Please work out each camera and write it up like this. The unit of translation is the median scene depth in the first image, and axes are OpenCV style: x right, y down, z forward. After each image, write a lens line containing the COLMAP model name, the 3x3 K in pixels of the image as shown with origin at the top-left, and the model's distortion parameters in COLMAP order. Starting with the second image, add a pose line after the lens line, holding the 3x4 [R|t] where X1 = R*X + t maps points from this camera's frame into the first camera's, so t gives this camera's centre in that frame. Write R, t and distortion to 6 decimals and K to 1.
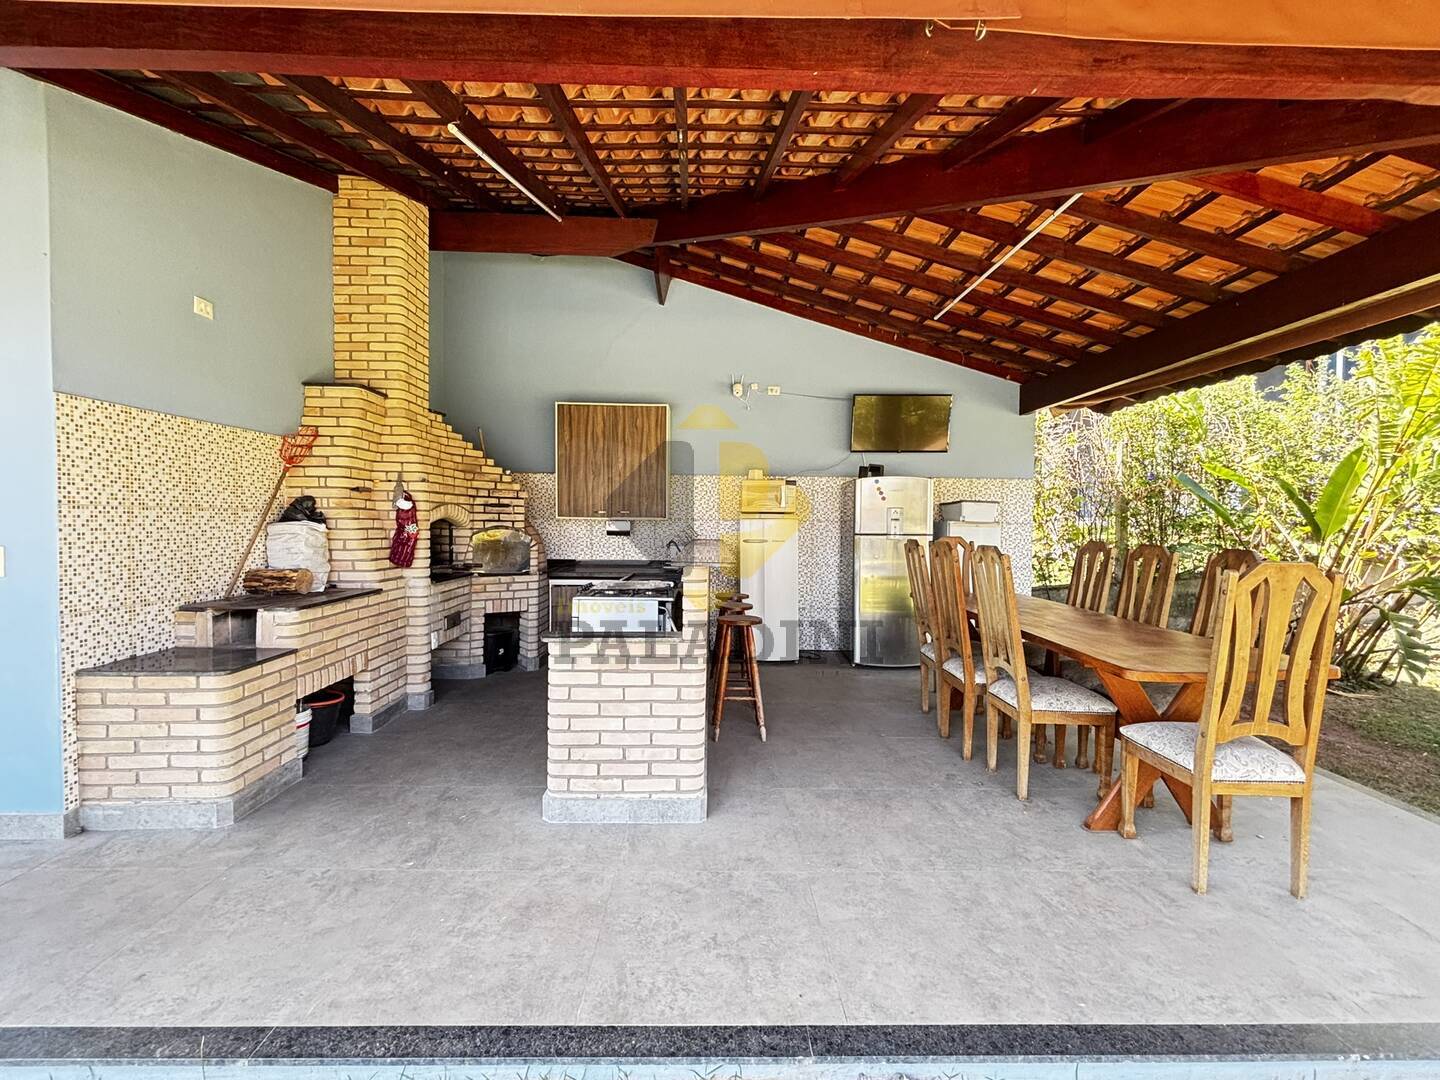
lens RADIAL K [[611.0, 0, 722.8], [0, 611.0, 542.2], [0, 0, 1]] dist [-0.029236, -0.000225]
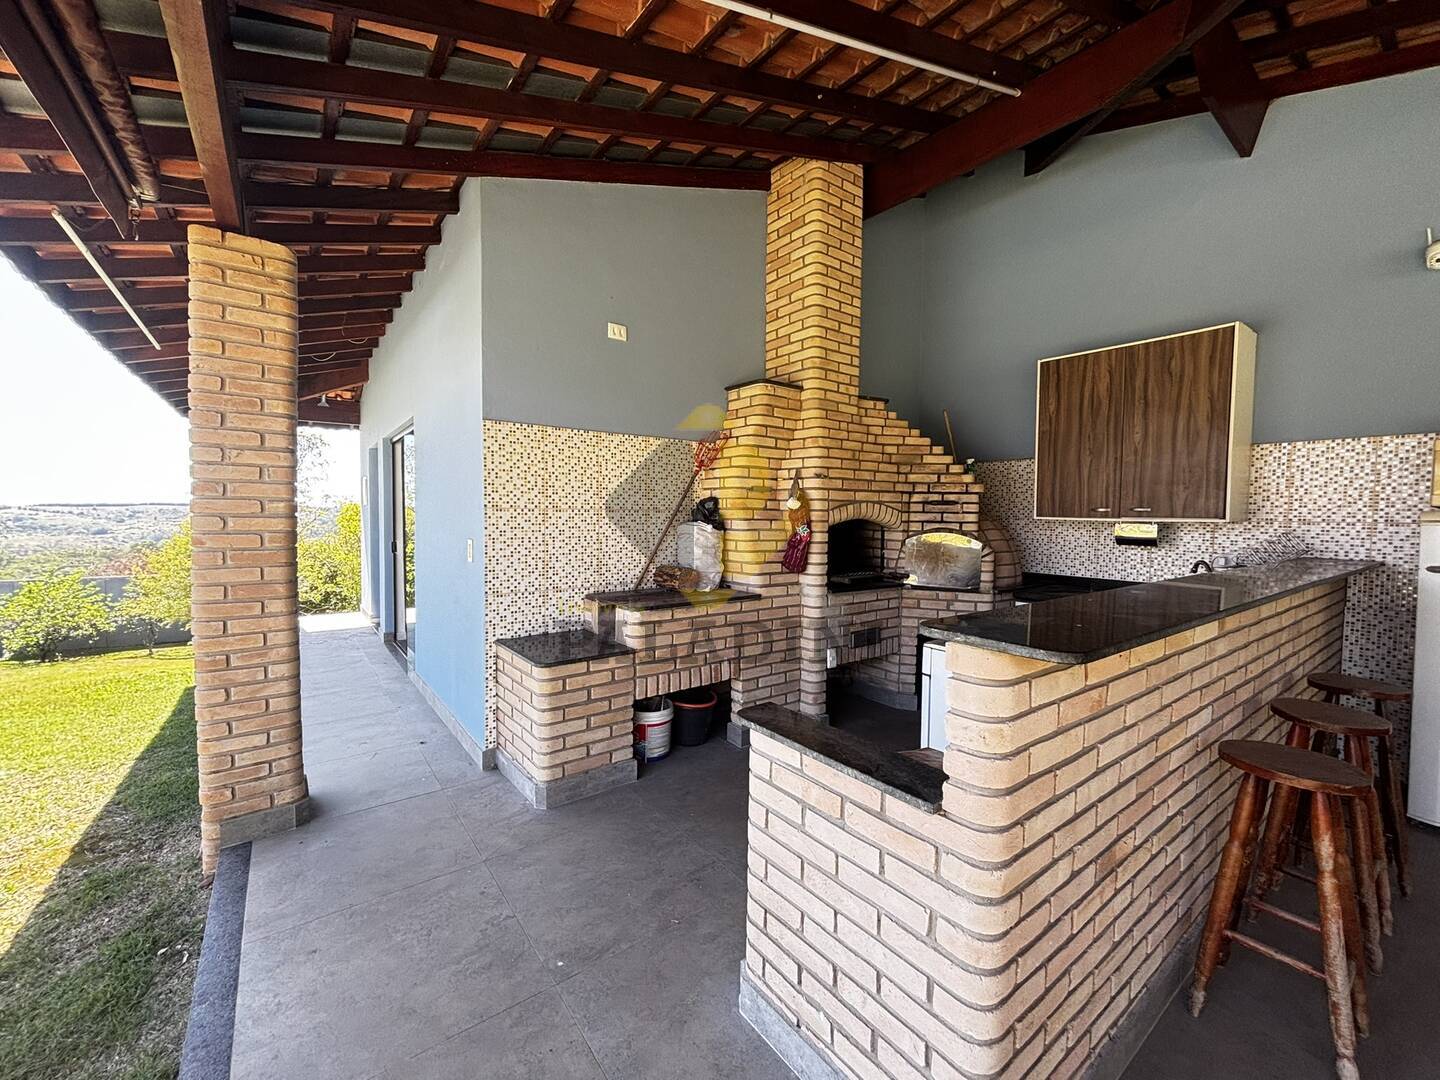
lens RADIAL K [[578.1, 0, 717.4], [0, 578.1, 538.8], [0, 0, 1]] dist [0.002727, -0.001037]
pose [[0.580319, 0.032690, -0.813733, 0.109254], [-0.032397, 0.999330, 0.017042, -0.021072], [0.813745, 0.016473, 0.580989, 0.405737]]
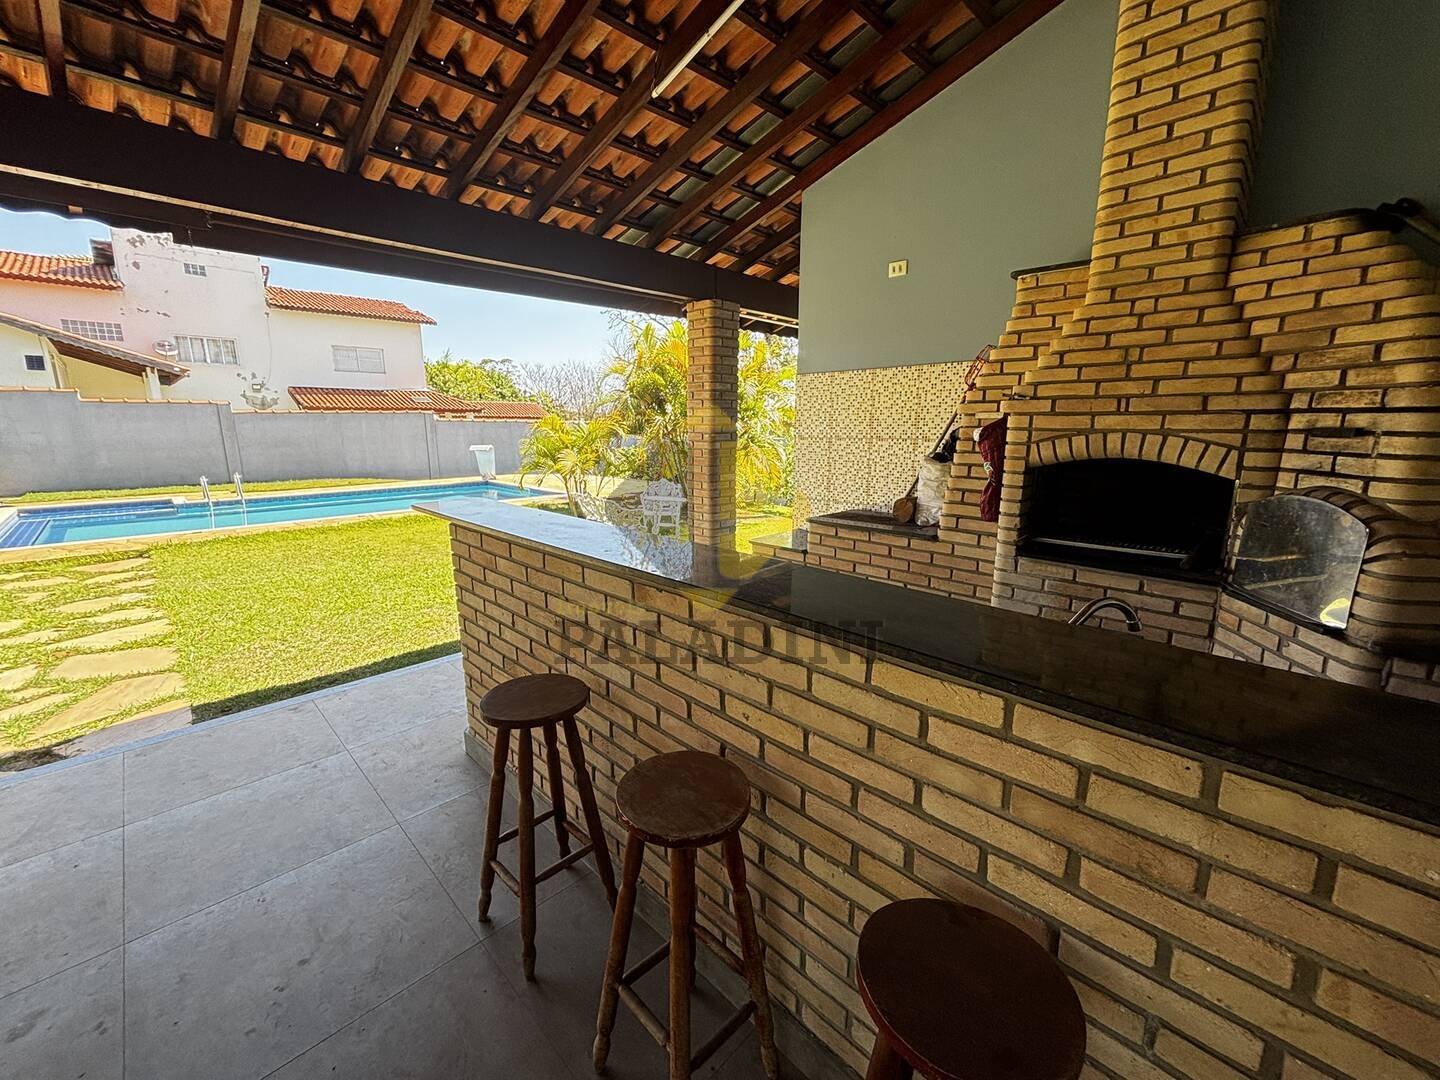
lens RADIAL K [[584.9, 0, 718.8], [0, 584.9, 540.2], [0, 0, 1]] dist [0.001107, 0.000261]
pose [[-0.723003, 0.125769, -0.679300, 0.198376], [-0.030985, 0.976396, 0.213754, -0.078876], [0.690150, 0.175593, -0.702040, 1.297288]]
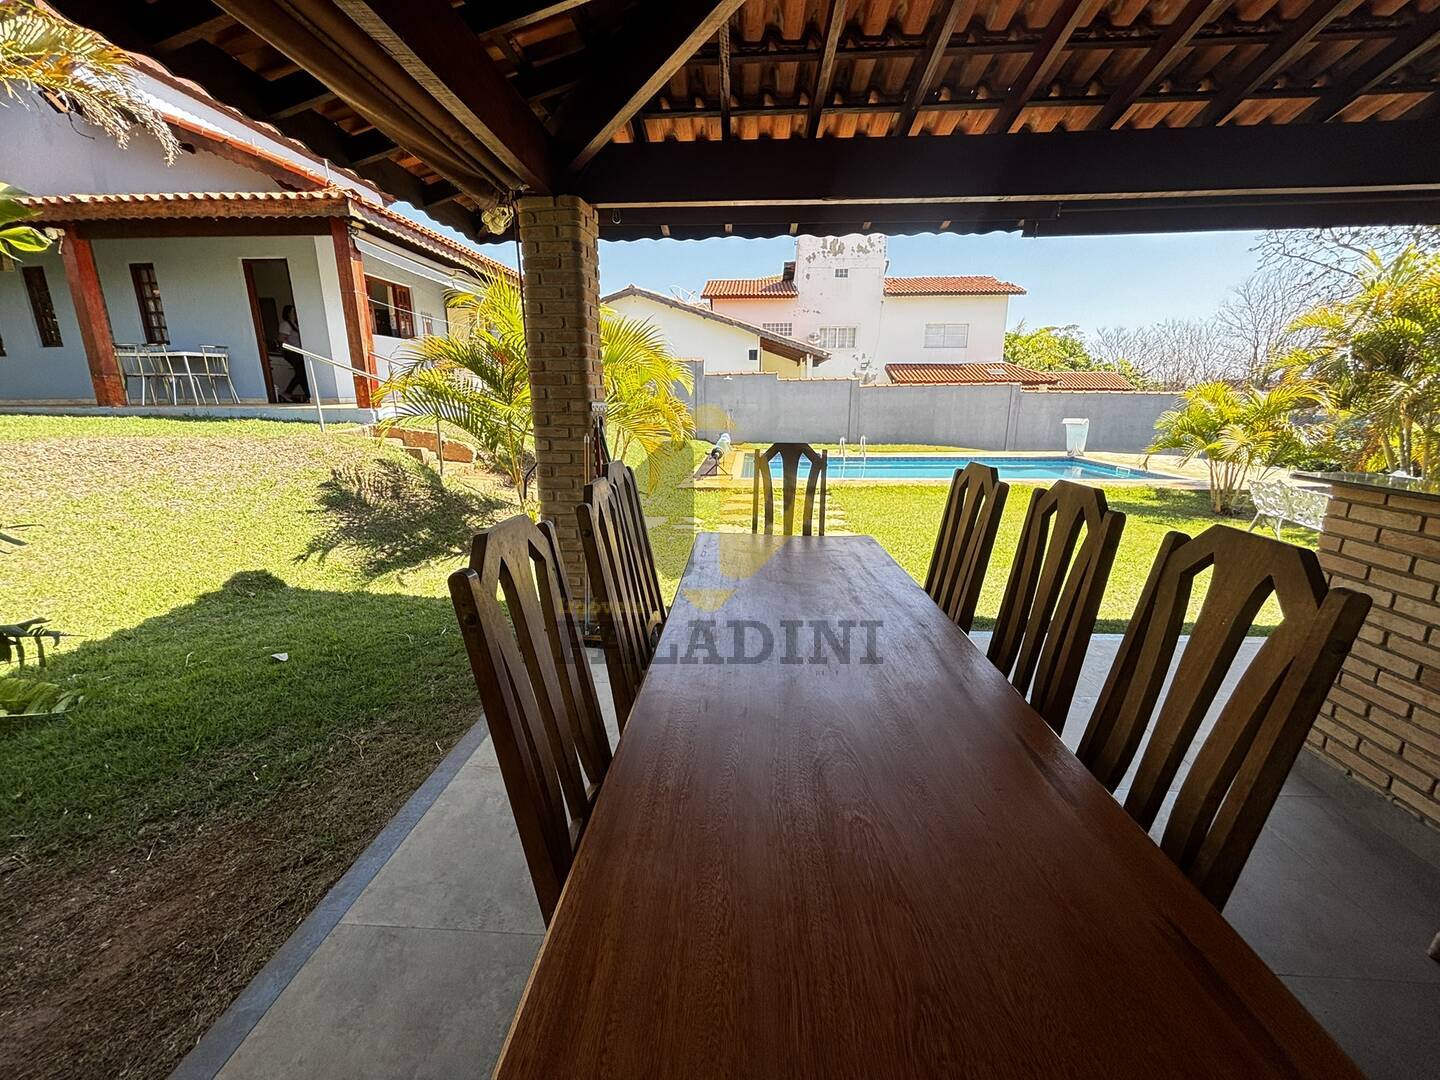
lens RADIAL K [[583.1, 0, 716.9], [0, 583.1, 542.9], [0, 0, 1]] dist [-0.000654, 0.000242]
pose [[-0.996424, -0.028763, 0.079443, 0.481541], [-0.005638, 0.960806, 0.277163, -0.065169], [-0.084301, 0.275725, -0.957533, 1.248523]]
